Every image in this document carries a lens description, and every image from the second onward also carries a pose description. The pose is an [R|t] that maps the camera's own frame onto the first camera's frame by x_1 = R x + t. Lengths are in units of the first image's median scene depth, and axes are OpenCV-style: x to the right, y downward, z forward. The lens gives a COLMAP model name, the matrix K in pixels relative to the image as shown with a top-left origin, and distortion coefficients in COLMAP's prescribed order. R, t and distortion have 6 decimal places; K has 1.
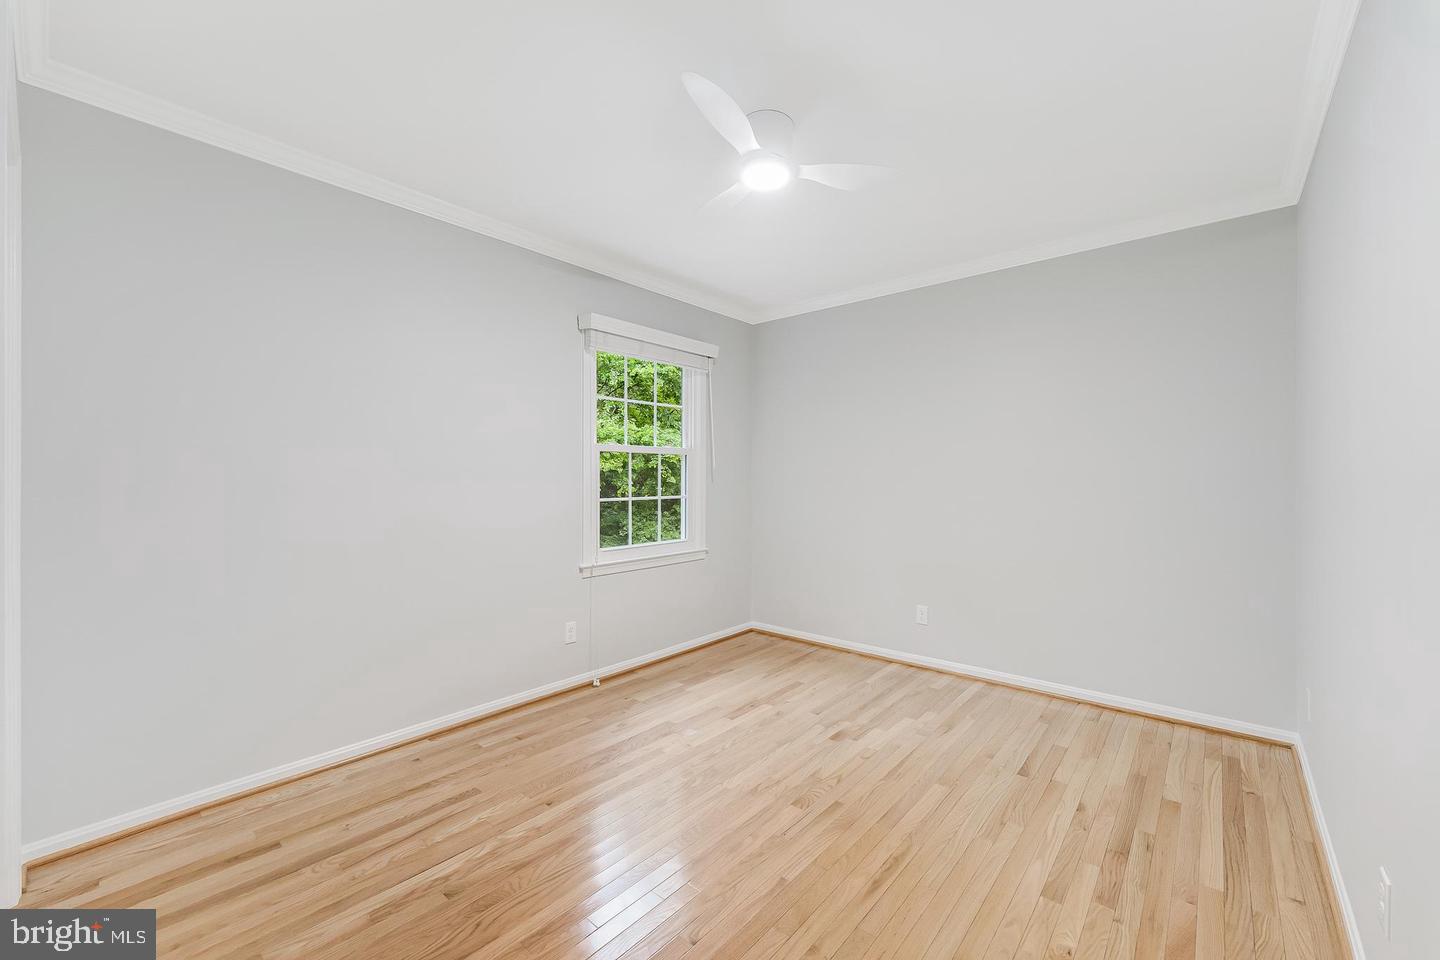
lens RADIAL K [[587.1, 0, 723.8], [0, 587.1, 472.7], [0, 0, 1]] dist [-0.000237, -0.000235]
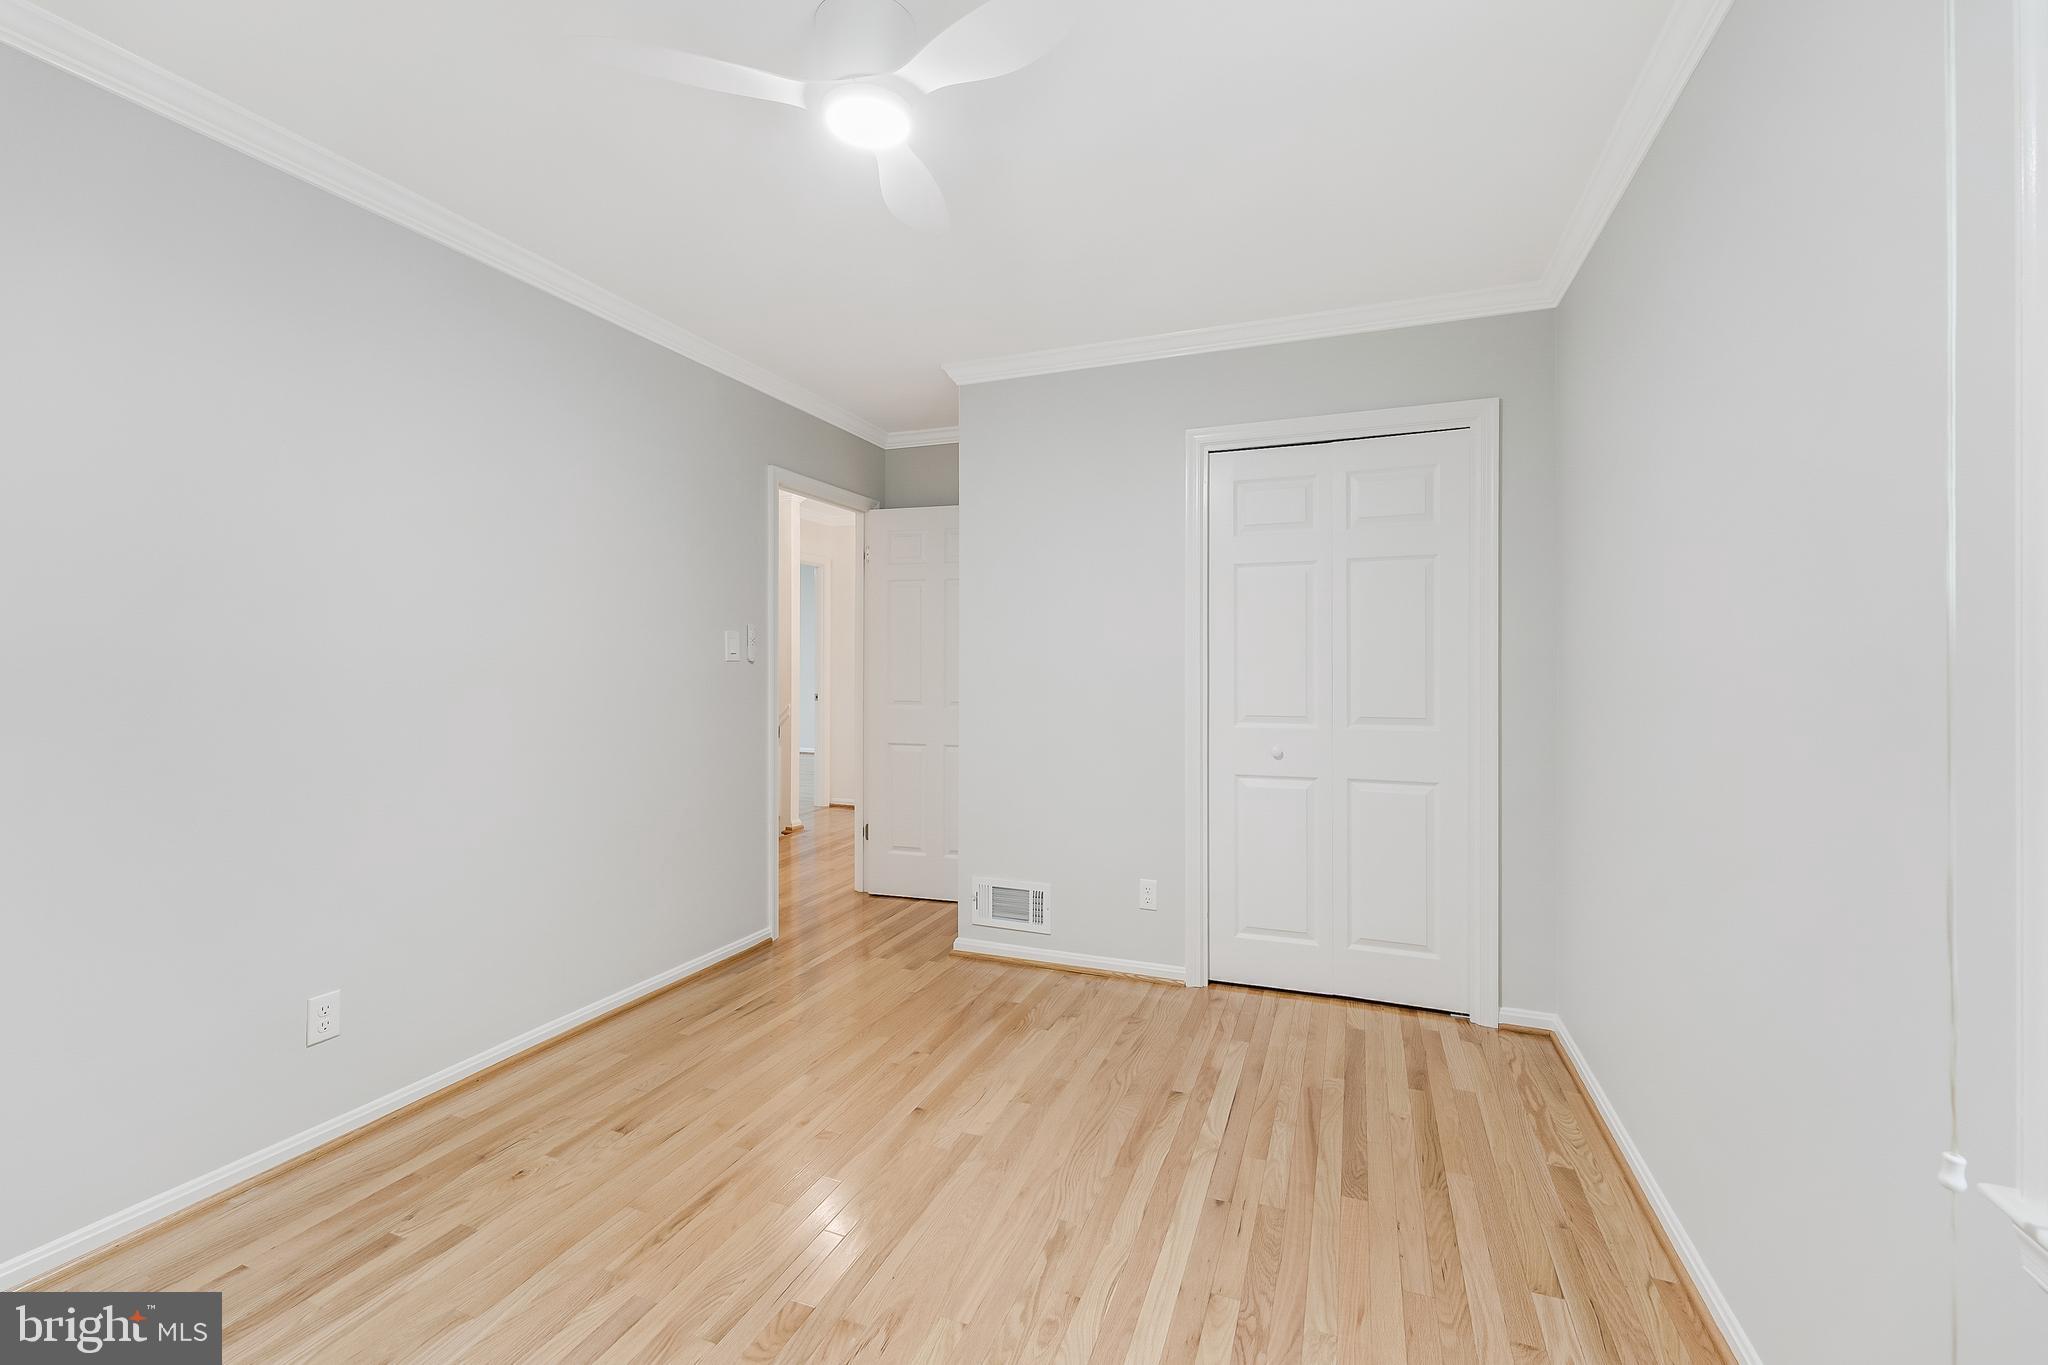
lens RADIAL K [[835.0, 0, 1029.4], [0, 835.0, 672.1], [0, 0, 1]] dist [-0.000237, -0.000235]
pose [[-0.946437, 0.000321, -0.322889, 0.195045], [0.002082, 0.999985, -0.005110, 0.015582], [0.322882, -0.005509, -0.946423, 1.997115]]
